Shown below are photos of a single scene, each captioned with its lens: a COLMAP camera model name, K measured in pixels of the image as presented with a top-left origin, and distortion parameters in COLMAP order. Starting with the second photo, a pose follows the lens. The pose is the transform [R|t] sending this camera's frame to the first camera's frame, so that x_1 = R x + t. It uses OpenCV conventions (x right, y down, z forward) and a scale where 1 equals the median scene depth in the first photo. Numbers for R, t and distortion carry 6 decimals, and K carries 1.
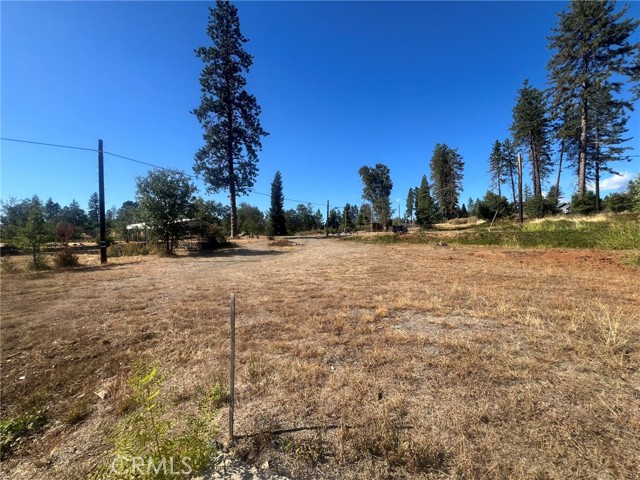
lens RADIAL K [[255.9, 0, 322.0], [0, 255.9, 242.2], [0, 0, 1]] dist [-0.002112, 0.001091]
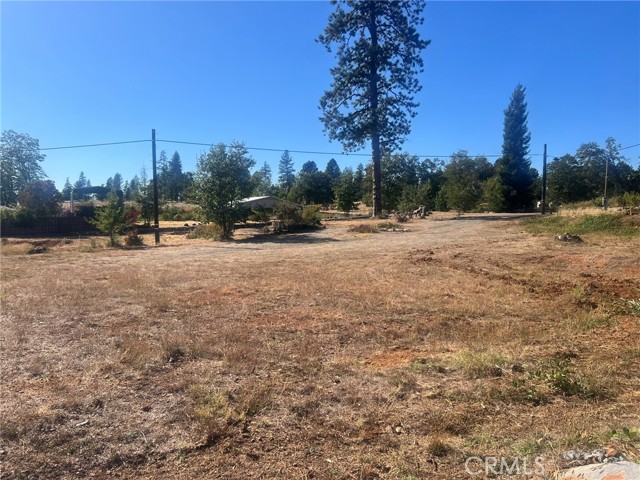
lens RADIAL K [[482.3, 0, 313.4], [0, 482.3, 235.8], [0, 0, 1]] dist [0.057083, -0.062834]
pose [[0.766368, 0.034263, -0.641487, 0.234039], [-0.013321, 0.999210, 0.037455, -0.009381], [0.642264, -0.020159, 0.766219, -0.034085]]
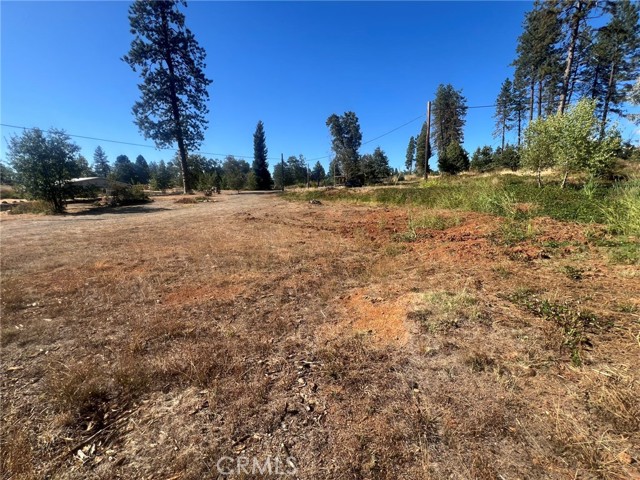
lens RADIAL K [[255.9, 0, 321.2], [0, 255.9, 241.6], [0, 0, 1]] dist [-0.002112, 0.001091]
pose [[0.998193, 0.008569, -0.059467, 0.183305], [0.002192, 0.983925, 0.178569, -0.006855], [0.060042, -0.178376, 0.982129, -0.004700]]
